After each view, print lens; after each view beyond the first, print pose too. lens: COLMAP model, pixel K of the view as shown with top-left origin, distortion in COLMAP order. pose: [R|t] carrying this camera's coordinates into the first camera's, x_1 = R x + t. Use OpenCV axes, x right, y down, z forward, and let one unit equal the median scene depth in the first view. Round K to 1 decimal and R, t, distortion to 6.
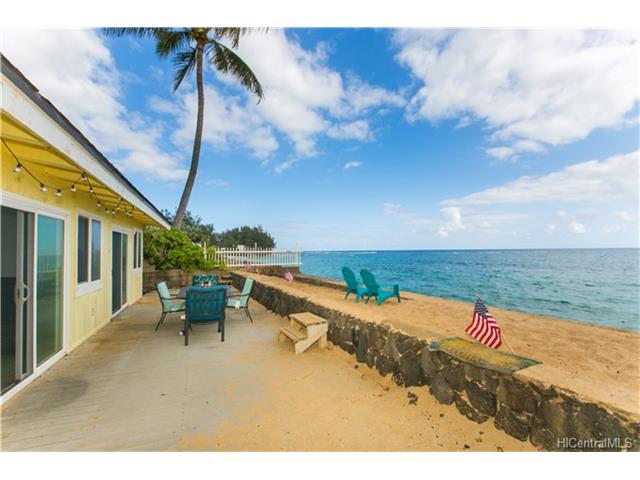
lens RADIAL K [[288.9, 0, 322.7], [0, 288.9, 243.2], [0, 0, 1]] dist [0.001502, -0.000012]
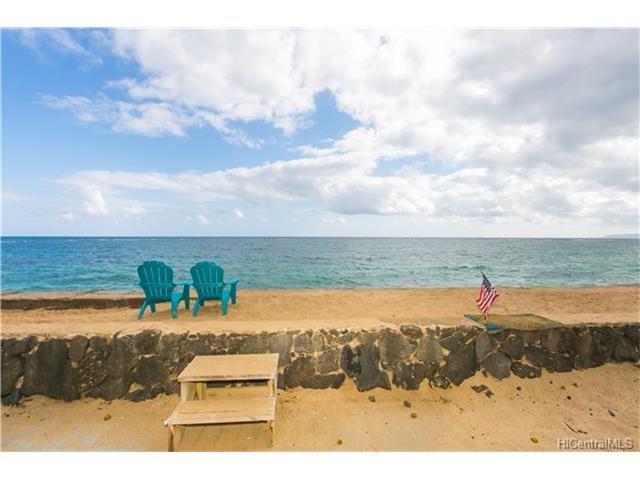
lens RADIAL K [[288.9, 0, 322.7], [0, 288.9, 243.2], [0, 0, 1]] dist [0.001502, -0.000012]
pose [[0.402604, -0.011609, 0.915301, -0.650622], [-0.025959, 0.999373, 0.024093, 0.050876], [-0.915006, -0.033461, 0.402050, 0.986223]]
